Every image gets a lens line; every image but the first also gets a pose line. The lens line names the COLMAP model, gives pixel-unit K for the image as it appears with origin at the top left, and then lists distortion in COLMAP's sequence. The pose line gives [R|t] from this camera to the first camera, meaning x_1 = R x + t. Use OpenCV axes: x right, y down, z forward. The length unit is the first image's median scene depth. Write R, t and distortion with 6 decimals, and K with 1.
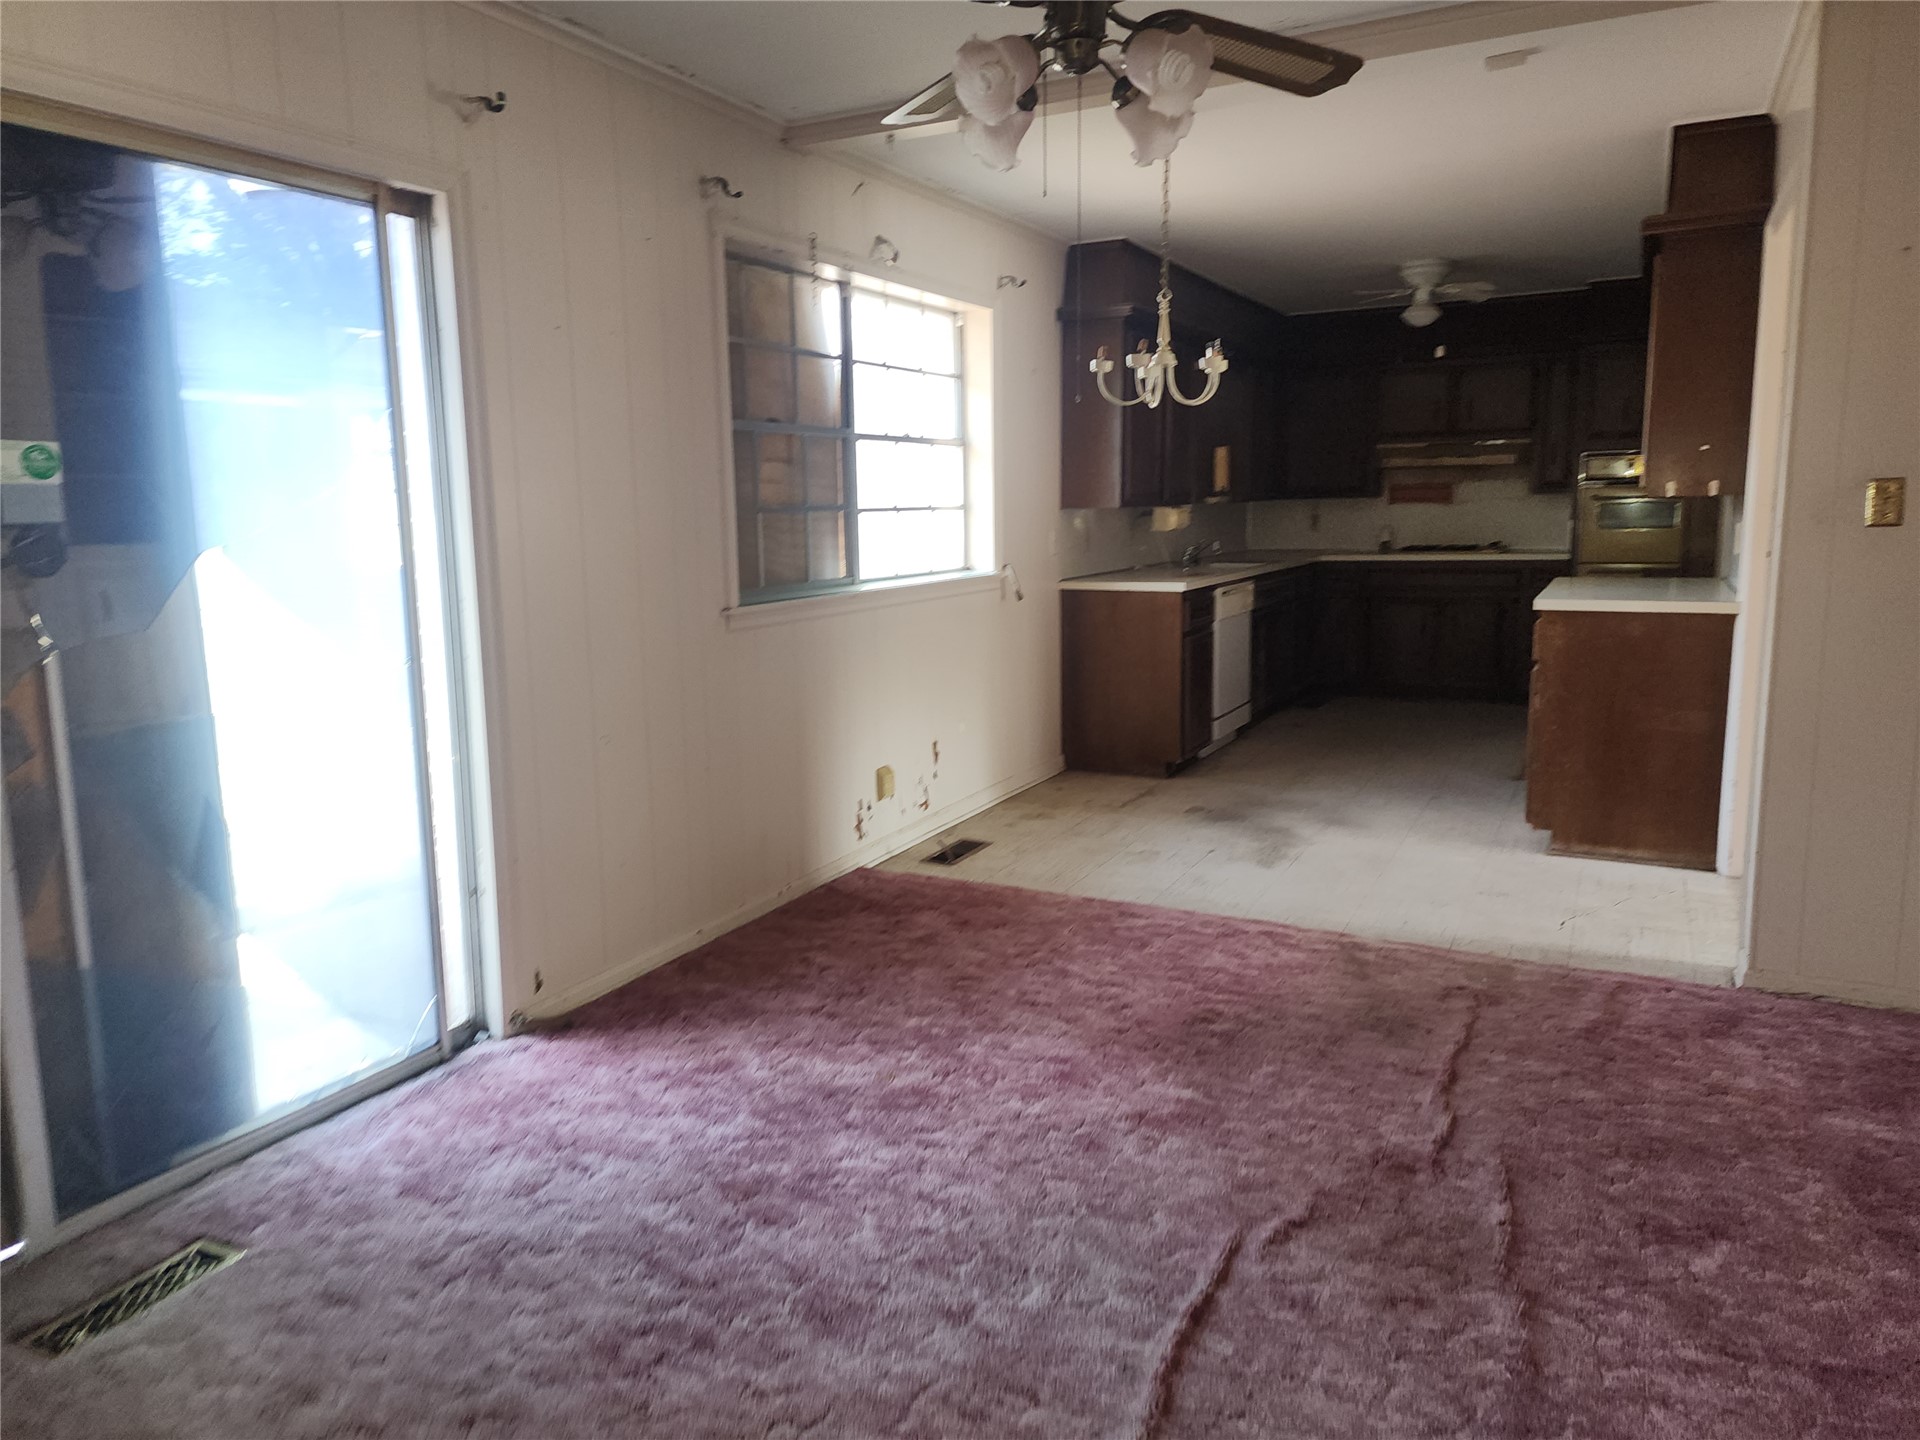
lens RADIAL K [[1281.5, 0, 975.4], [0, 1281.5, 694.7], [0, 0, 1]] dist [0.072891, -0.064632]
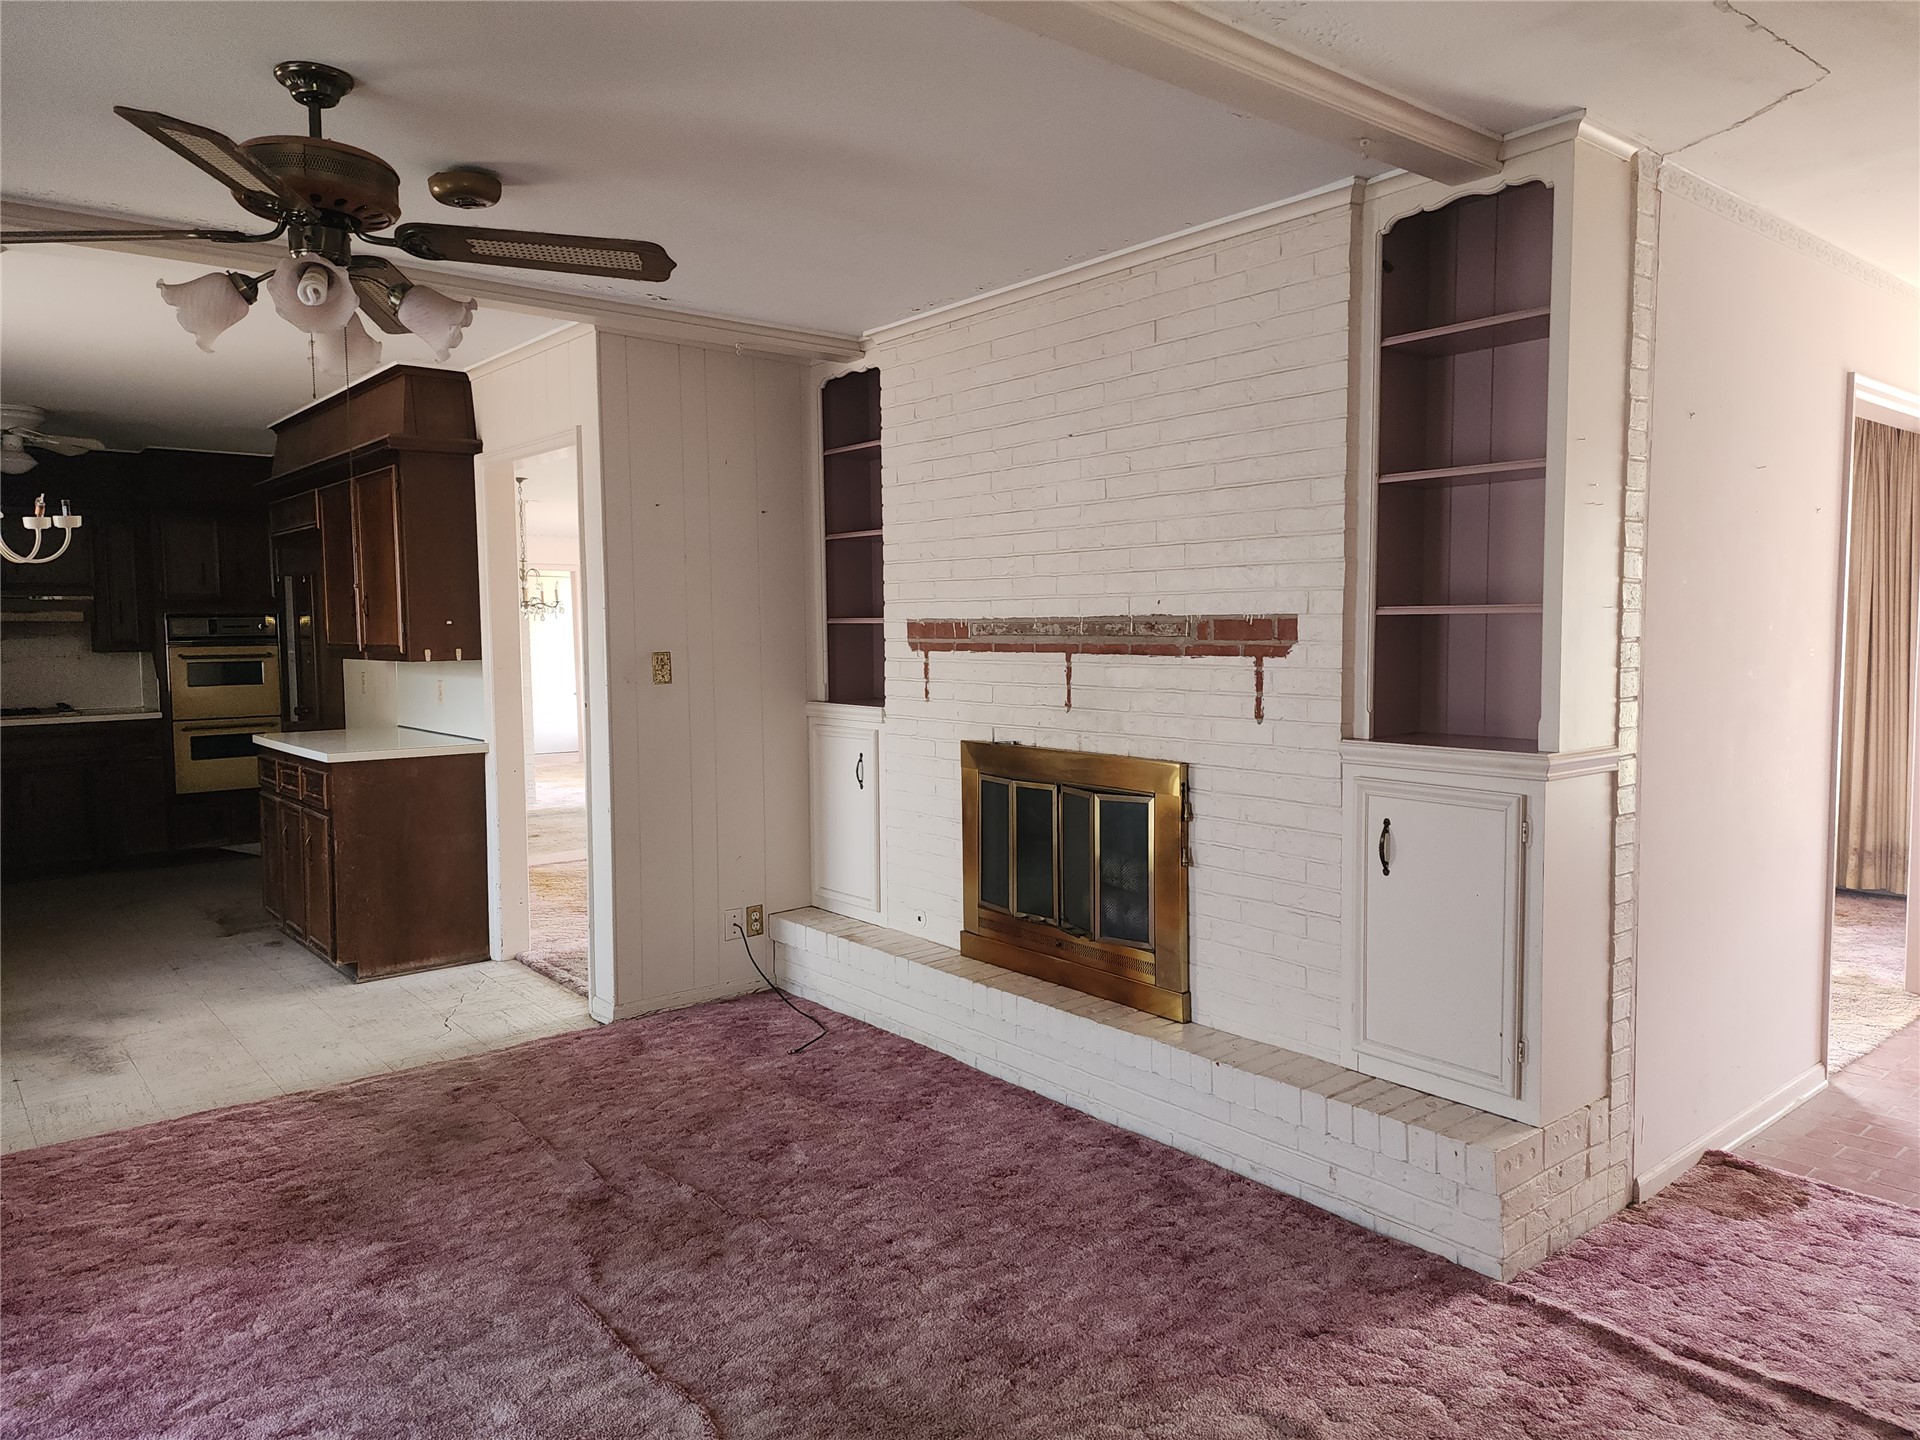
lens RADIAL K [[1281.5, 0, 970.7], [0, 1281.5, 703.0], [0, 0, 1]] dist [0.072891, -0.064632]
pose [[0.395138, -0.042723, 0.917628, -0.492086], [0.140589, 0.989963, -0.014448, -0.032252], [-0.907800, 0.134718, 0.397179, 0.085312]]
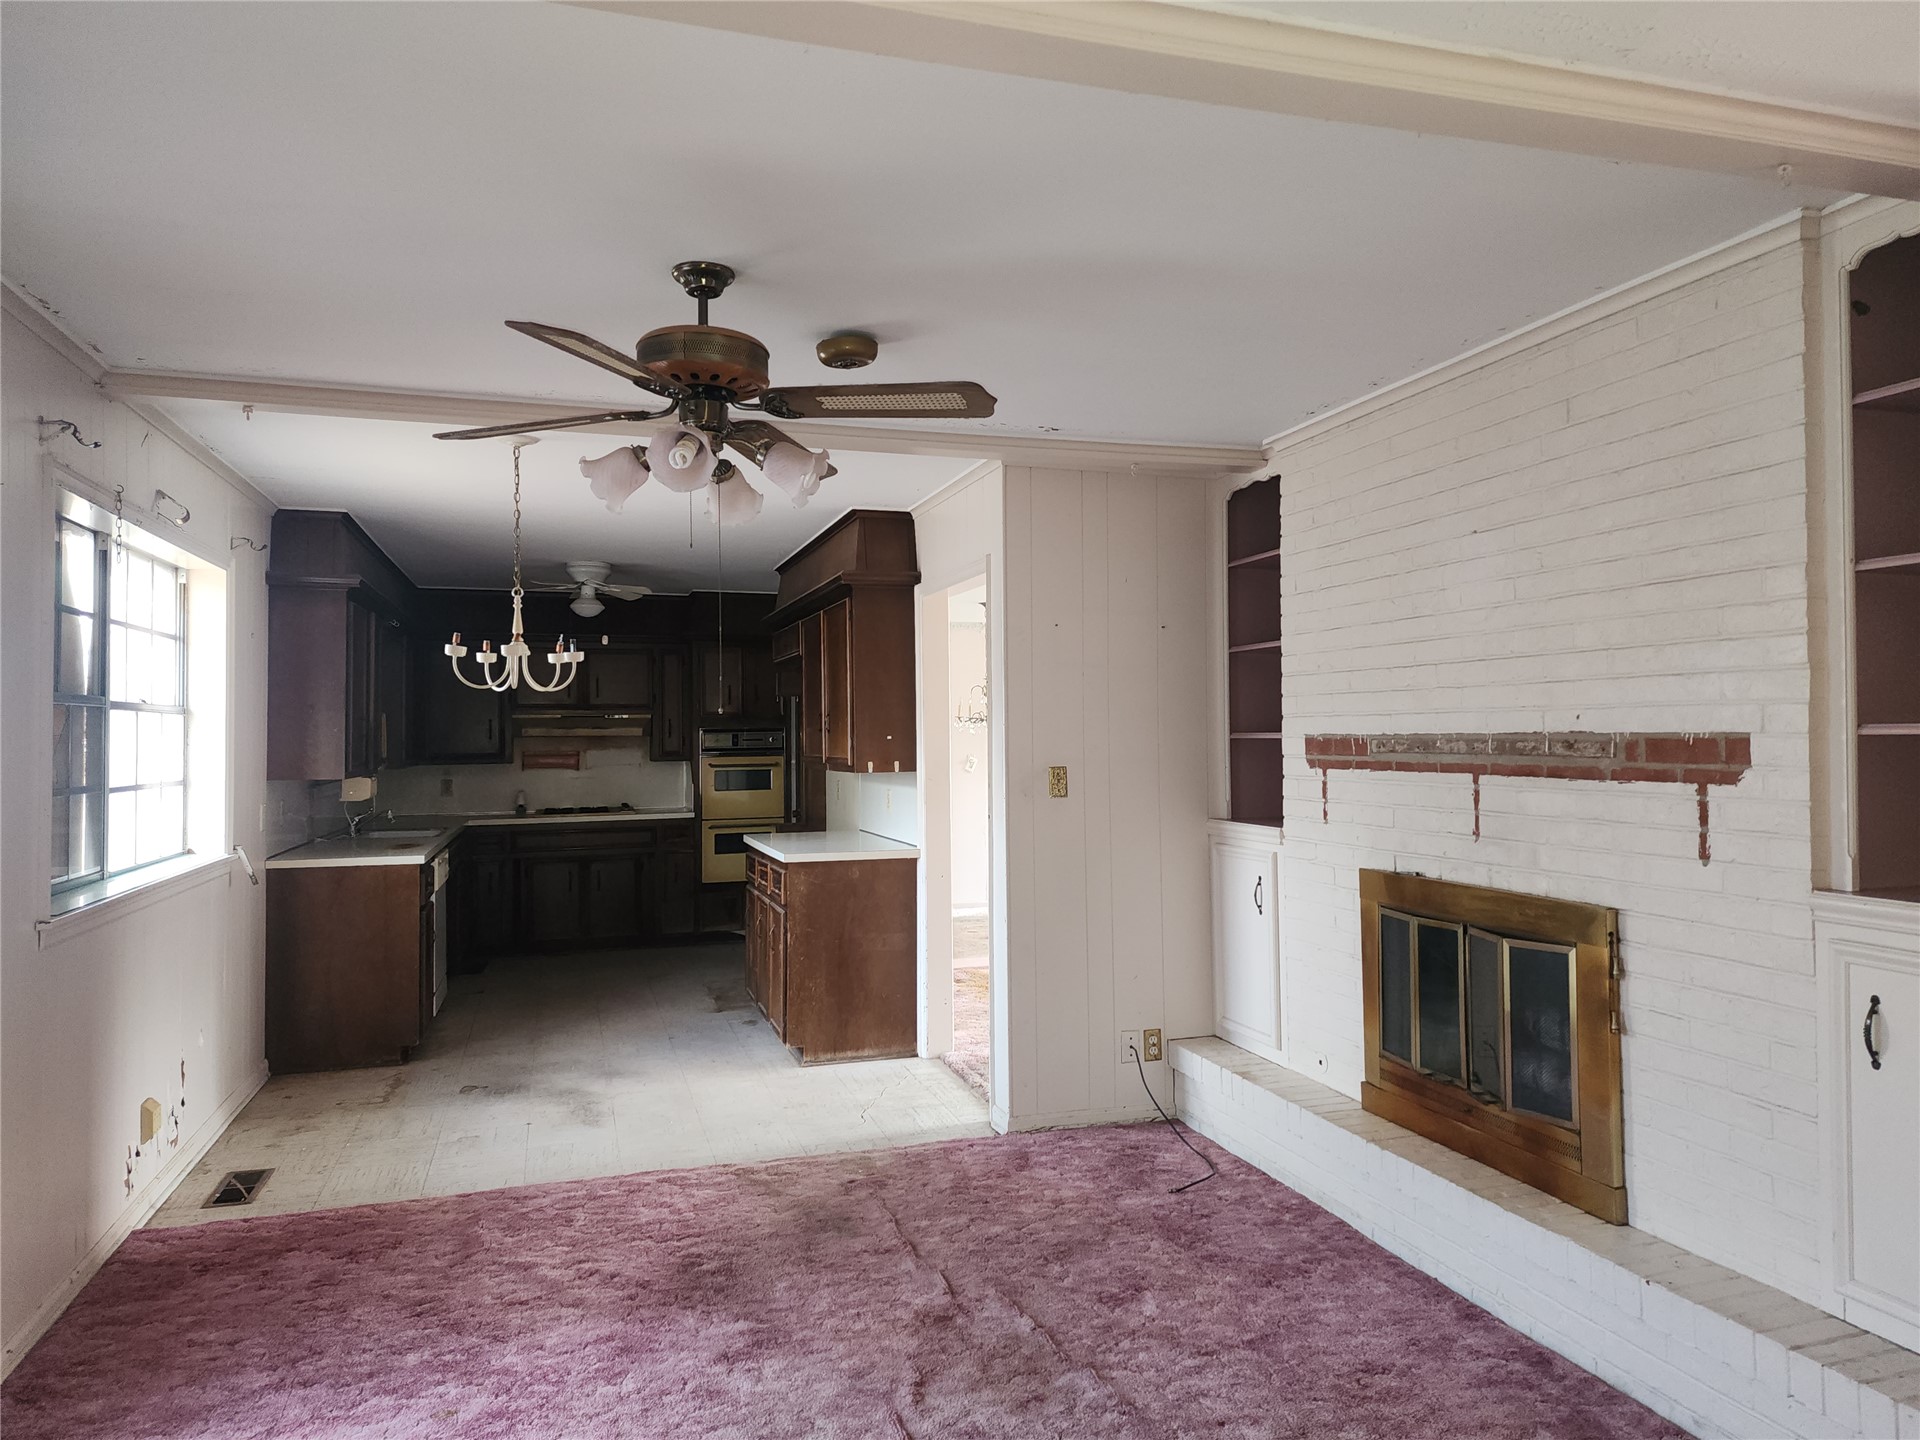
lens RADIAL K [[1281.5, 0, 960.7], [0, 1281.5, 713.8], [0, 0, 1]] dist [0.072891, -0.064632]
pose [[0.717339, 0.024512, 0.696293, -0.408802], [0.100721, 0.985235, -0.138449, -0.027065], [-0.689405, 0.169446, 0.704278, 0.004731]]
